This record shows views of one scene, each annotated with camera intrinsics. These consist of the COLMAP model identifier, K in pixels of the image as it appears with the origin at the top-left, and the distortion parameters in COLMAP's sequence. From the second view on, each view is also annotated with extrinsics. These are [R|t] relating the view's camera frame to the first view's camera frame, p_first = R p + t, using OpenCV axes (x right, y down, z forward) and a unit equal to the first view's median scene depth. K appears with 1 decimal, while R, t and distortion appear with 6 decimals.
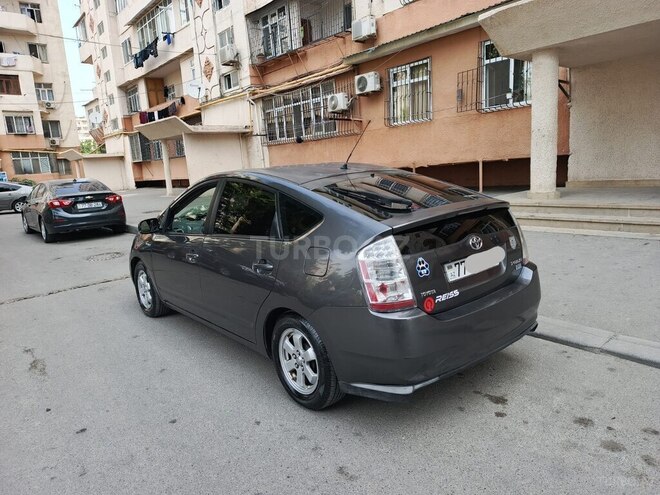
lens RADIAL K [[471.6, 0, 326.2], [0, 471.6, 248.1], [0, 0, 1]] dist [0.008023, -0.007758]
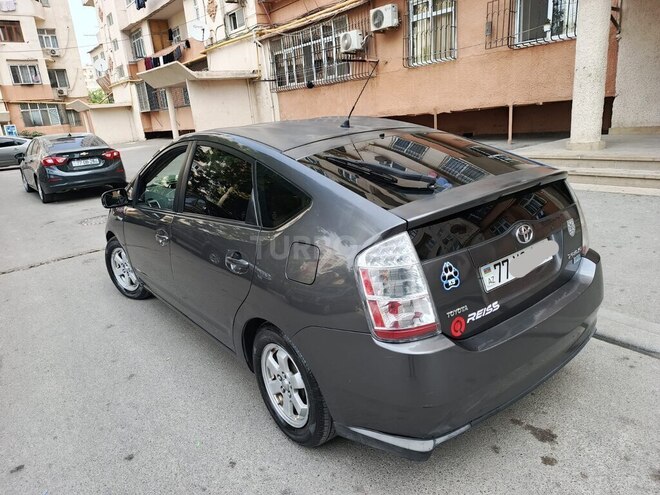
lens RADIAL K [[471.6, 0, 326.2], [0, 471.6, 251.9], [0, 0, 1]] dist [0.008023, -0.007758]
pose [[0.999225, -0.007670, -0.038596, 0.019406], [0.012119, 0.993128, 0.116402, -0.031294], [0.037438, -0.116779, 0.992452, 0.120488]]
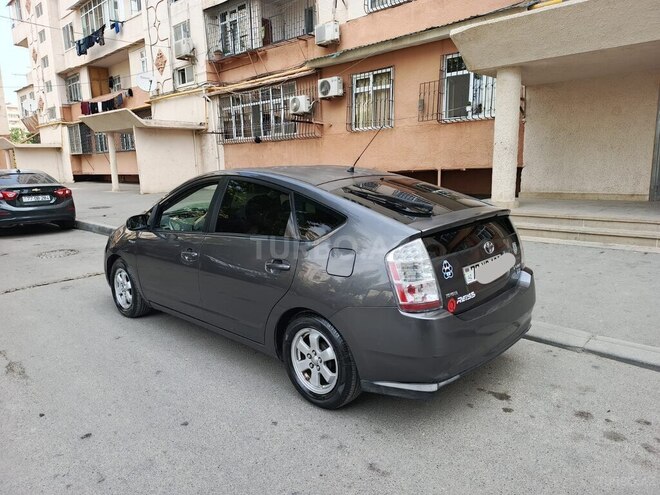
lens RADIAL K [[471.6, 0, 327.5], [0, 471.6, 248.9], [0, 0, 1]] dist [0.008023, -0.007758]
pose [[0.992045, 0.022878, 0.123790, -0.075034], [-0.022409, 0.999735, -0.005182, 0.002469], [-0.123875, 0.002367, 0.992295, -0.000948]]
